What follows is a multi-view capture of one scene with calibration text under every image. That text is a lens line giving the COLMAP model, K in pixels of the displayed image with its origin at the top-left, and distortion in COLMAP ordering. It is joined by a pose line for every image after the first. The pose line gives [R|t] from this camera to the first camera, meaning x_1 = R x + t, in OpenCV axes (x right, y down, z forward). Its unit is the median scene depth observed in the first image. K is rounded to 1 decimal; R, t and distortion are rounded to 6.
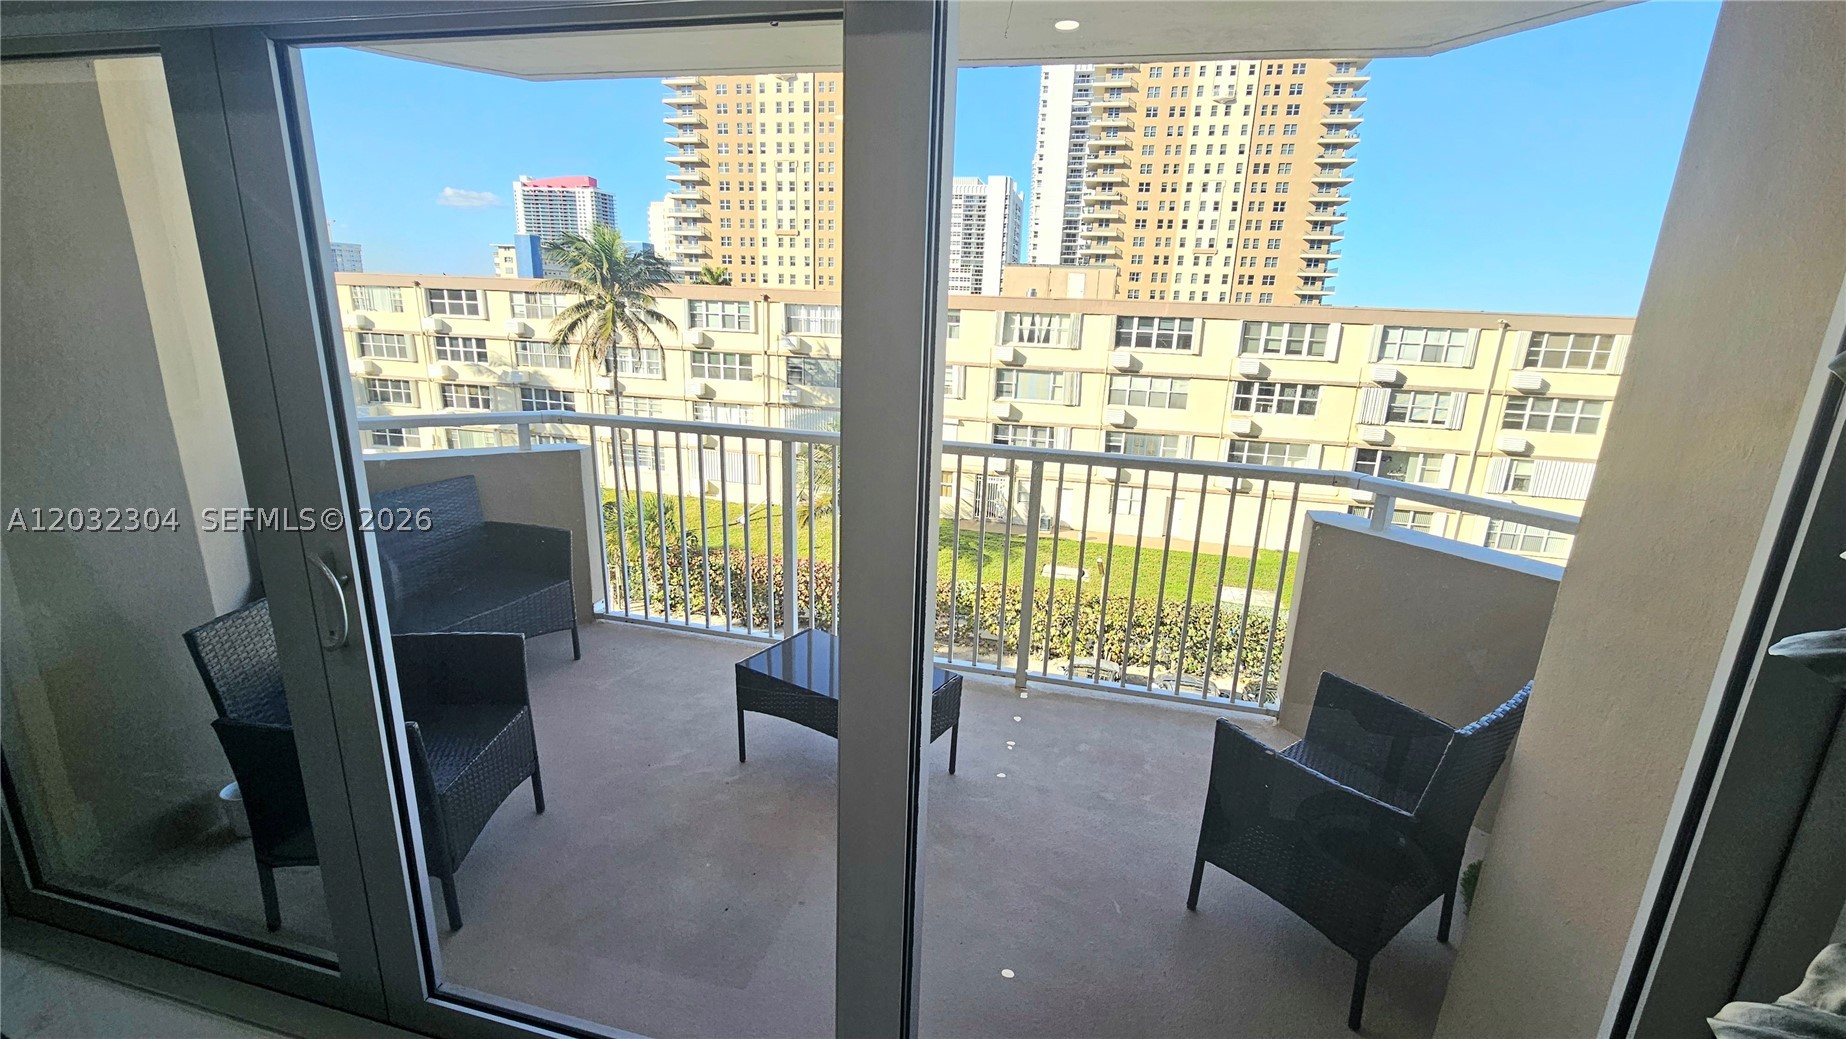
lens RADIAL K [[754.2, 0, 935.3], [0, 754.2, 518.5], [0, 0, 1]] dist [-0.001237, -0.001988]
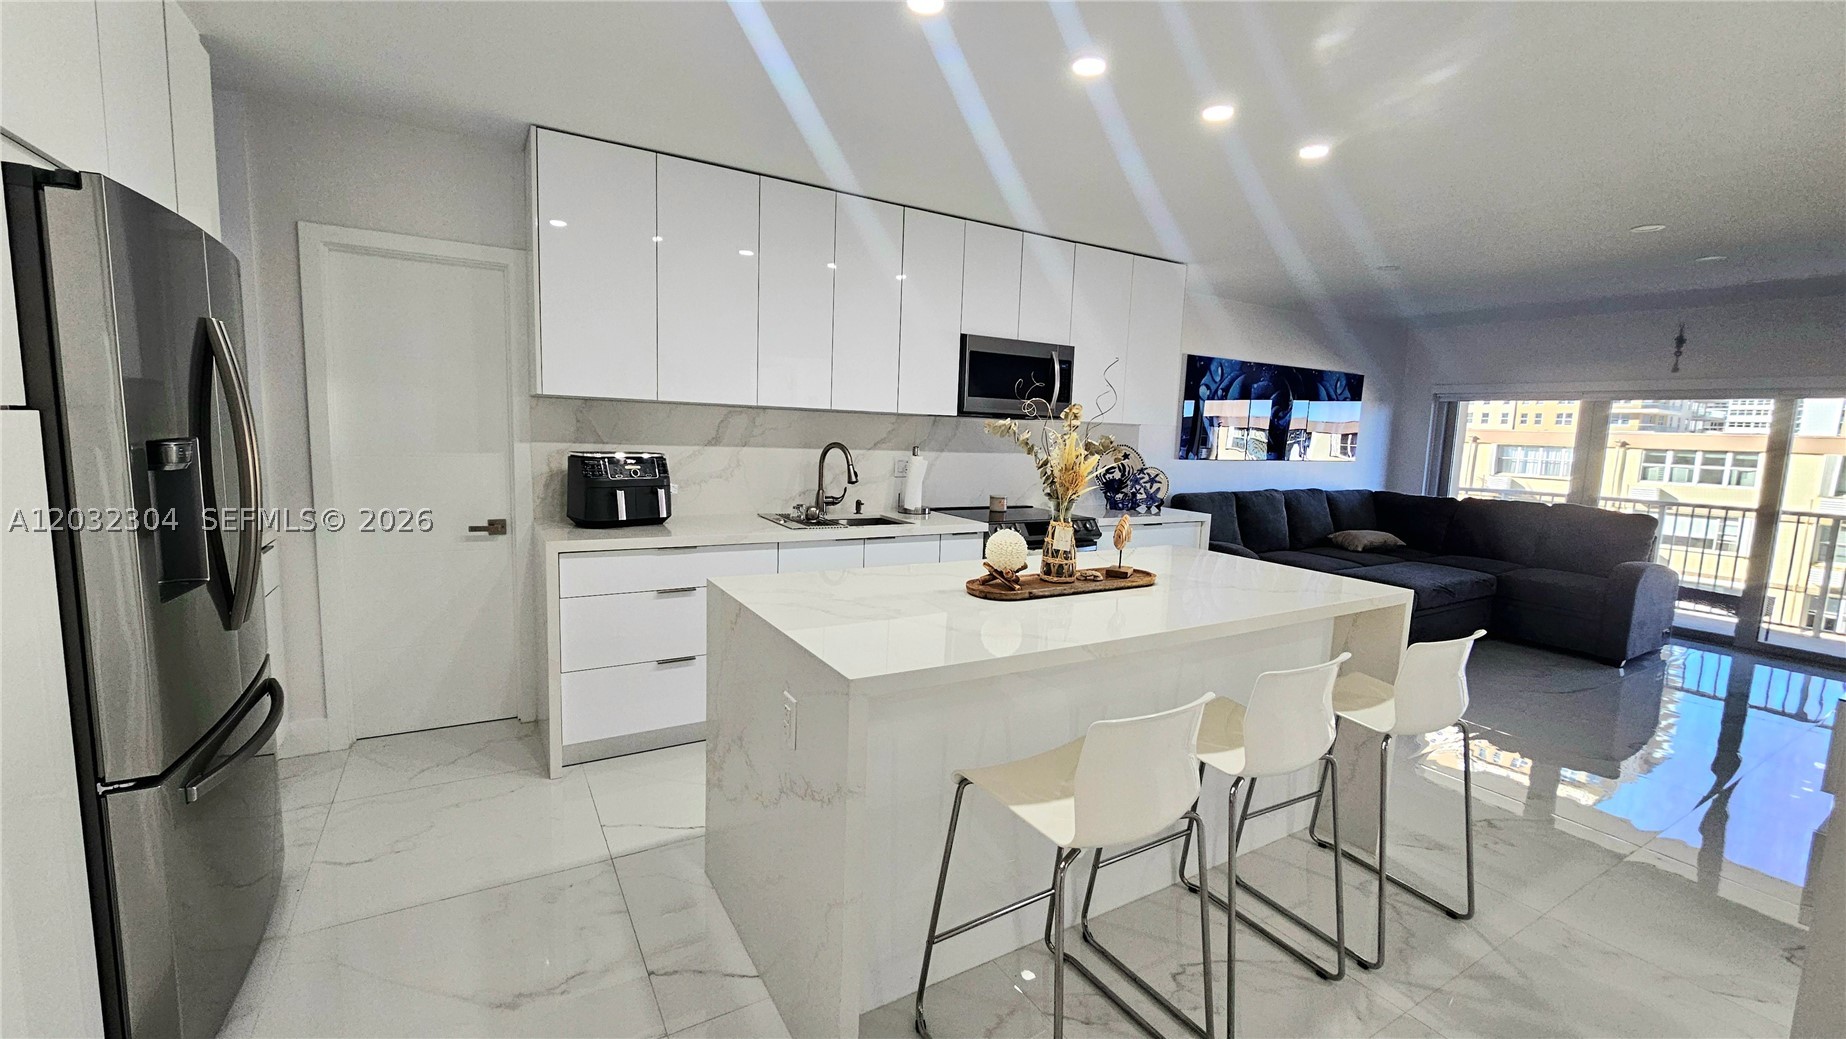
lens RADIAL K [[754.2, 0, 927.8], [0, 754.2, 519.3], [0, 0, 1]] dist [-0.001237, -0.001988]
pose [[0.697988, 0.072959, -0.712383, -0.014116], [-0.197630, 0.975788, -0.093701, 0.060946], [0.688299, 0.206191, 0.695507, -0.217642]]
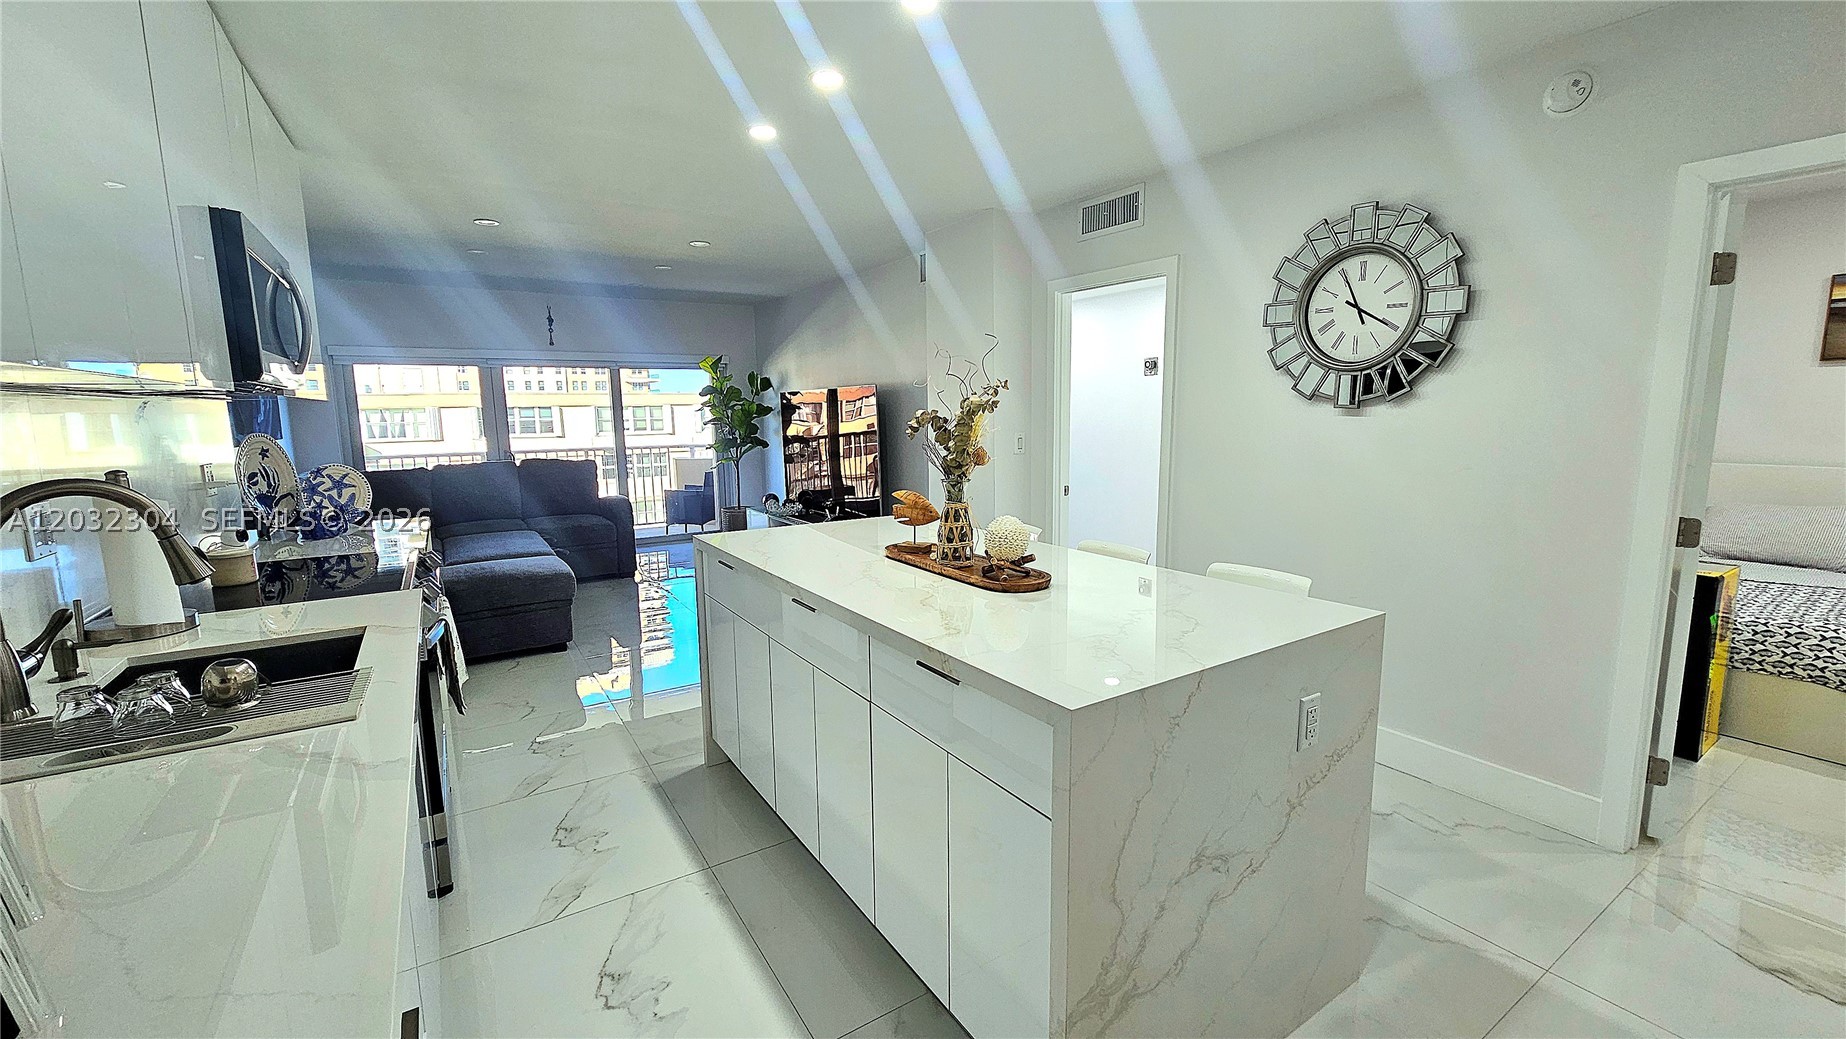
lens RADIAL K [[754.2, 0, 928.4], [0, 754.2, 512.4], [0, 0, 1]] dist [-0.001237, -0.001988]
pose [[0.690864, -0.148370, 0.707597, -0.109477], [0.229253, 0.973166, -0.019777, 0.053363], [-0.685675, 0.175882, 0.706340, -0.205121]]
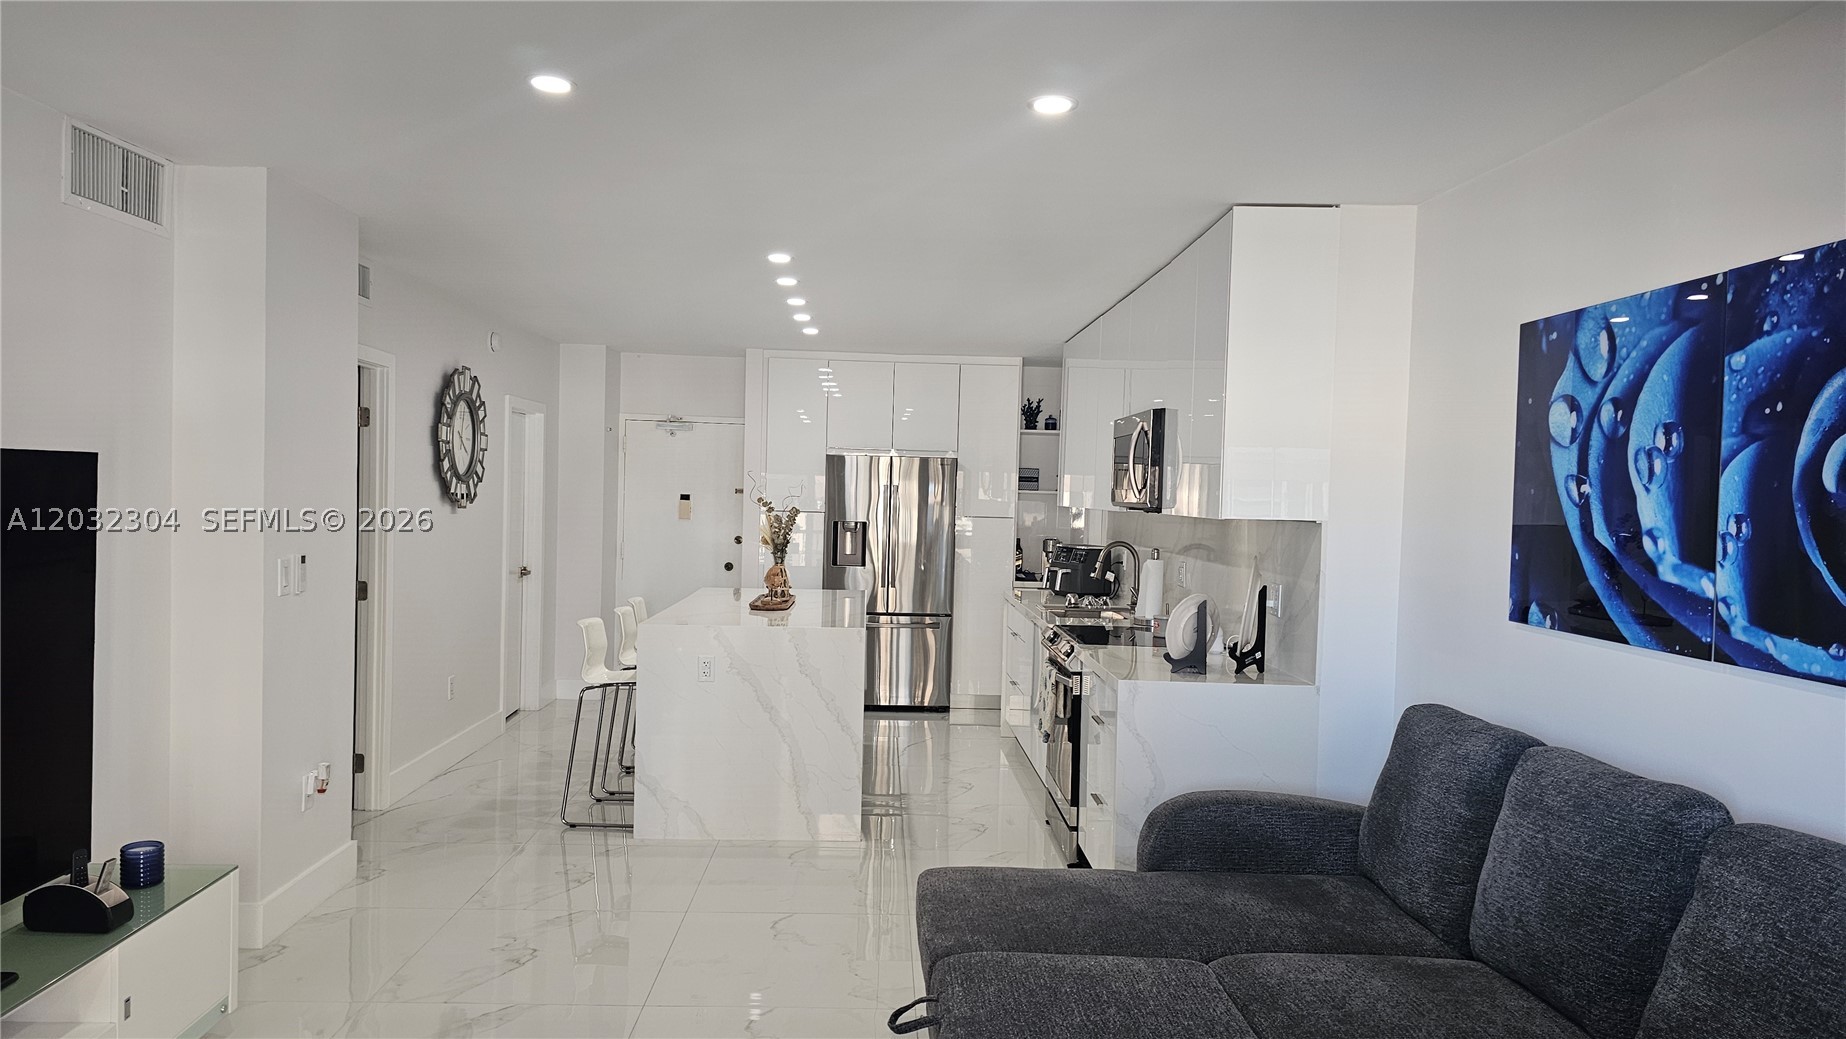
lens RADIAL K [[1233.8, 0, 920.8], [0, 1233.8, 521.6], [0, 0, 1]] dist [0.055295, -0.044517]
pose [[-0.963621, -0.057715, -0.260968, -0.026914], [-0.129496, 0.954966, 0.266965, -0.012885], [0.233807, 0.291047, -0.927699, 0.034974]]
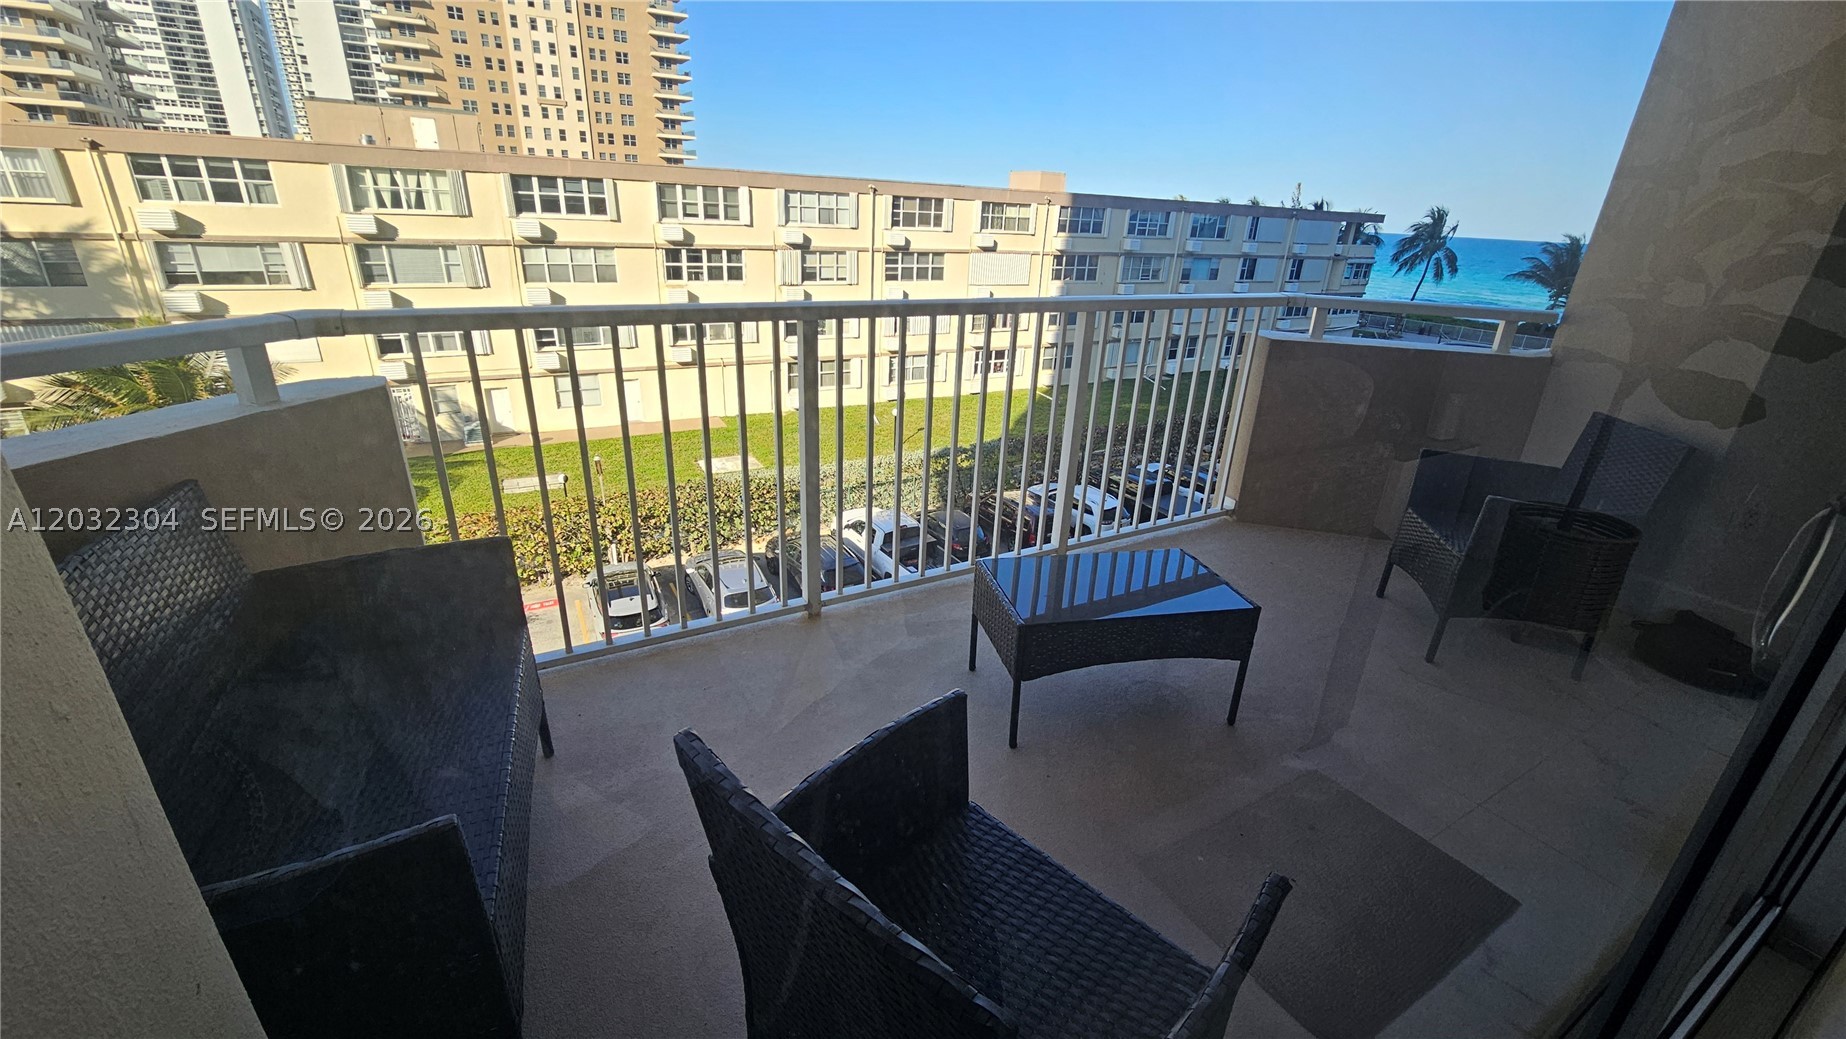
lens RADIAL K [[754.2, 0, 929.6], [0, 754.2, 515.3], [0, 0, 1]] dist [-0.001237, -0.001988]
pose [[0.723933, -0.264176, 0.637285, -0.063744], [0.162119, 0.963052, 0.215055, -0.006531], [-0.670551, -0.052369, 0.740013, 0.043482]]
